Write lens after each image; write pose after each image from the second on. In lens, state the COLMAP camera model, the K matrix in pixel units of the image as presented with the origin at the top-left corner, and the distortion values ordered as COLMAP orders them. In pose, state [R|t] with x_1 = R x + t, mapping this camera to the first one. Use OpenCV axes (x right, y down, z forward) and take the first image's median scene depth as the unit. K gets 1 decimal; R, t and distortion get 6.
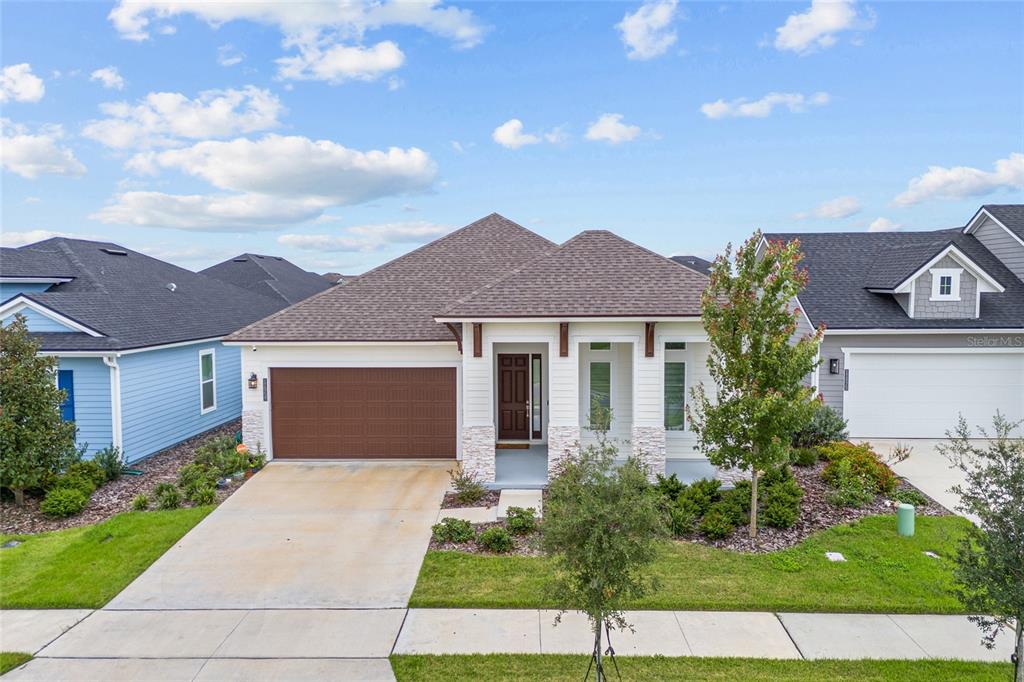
lens RADIAL K [[721.1, 0, 512.0], [0, 721.1, 341.0], [0, 0, 1]] dist [0.035061, -0.002670]
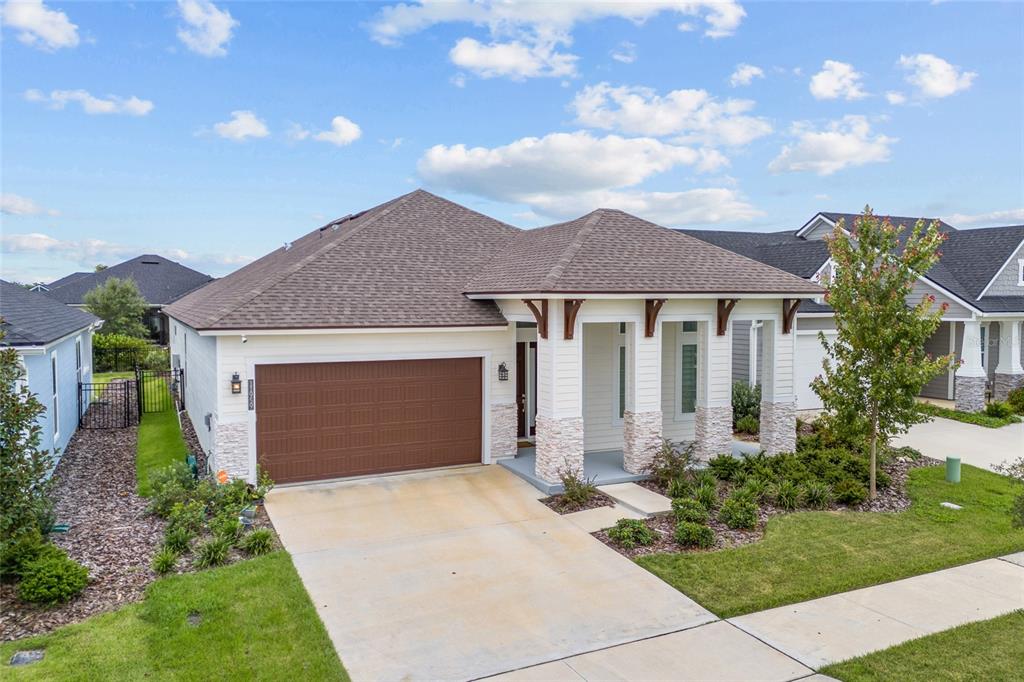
lens RADIAL K [[735.0, 0, 512.0], [0, 735.0, 341.0], [0, 0, 1]] dist [0.030167, -0.001949]
pose [[0.889571, -0.020699, 0.456327, -0.525376], [0.026200, 0.999640, -0.005731, 0.027260], [-0.456045, 0.017054, 0.889794, 0.230638]]
